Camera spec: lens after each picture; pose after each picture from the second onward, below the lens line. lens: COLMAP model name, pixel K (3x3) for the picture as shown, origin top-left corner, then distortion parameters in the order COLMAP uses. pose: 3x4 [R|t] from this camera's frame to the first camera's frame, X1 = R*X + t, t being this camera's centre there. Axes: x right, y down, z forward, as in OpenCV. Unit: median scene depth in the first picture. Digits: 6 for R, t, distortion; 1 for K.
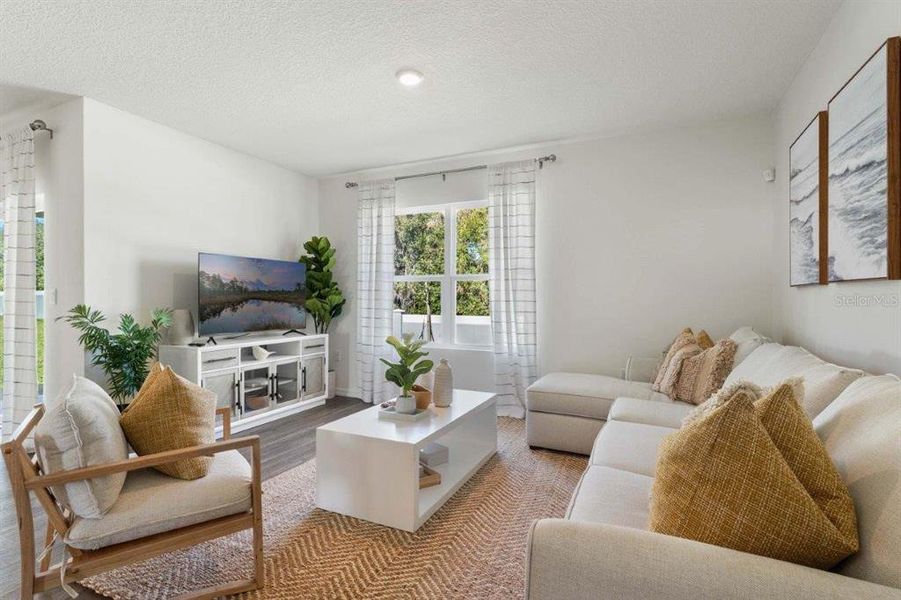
lens RADIAL K [[438.8, 0, 429.3], [0, 438.8, 299.7], [0, 0, 1]] dist [0.000085, 0.000099]
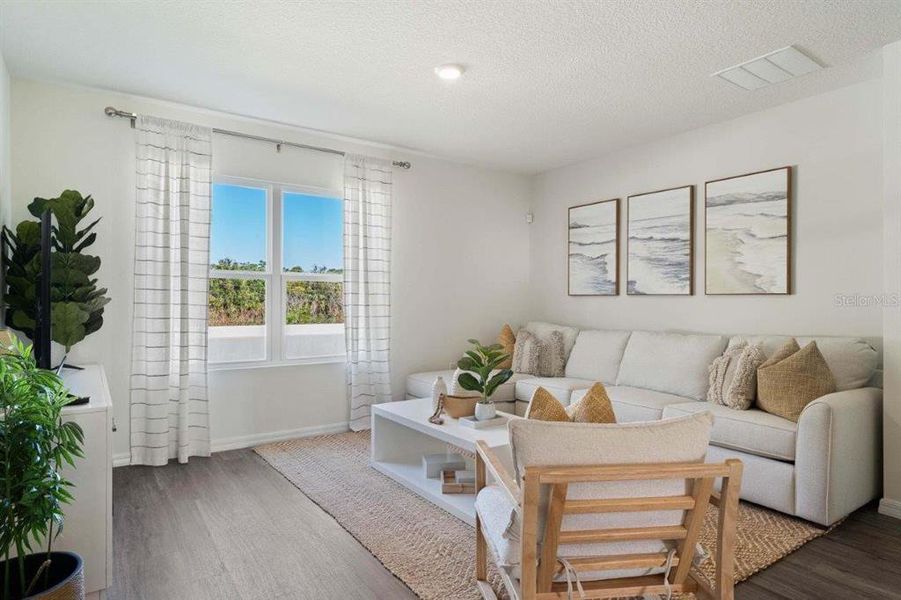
lens RADIAL K [[524.3, 0, 450.5], [0, 524.3, 300.0], [0, 0, 1]] dist [-0.000515, -0.000096]
pose [[0.480815, 0.002738, 0.876818, -0.695852], [-0.001215, 0.999996, -0.002456, -0.005497], [-0.876821, 0.000116, 0.480816, 0.304384]]
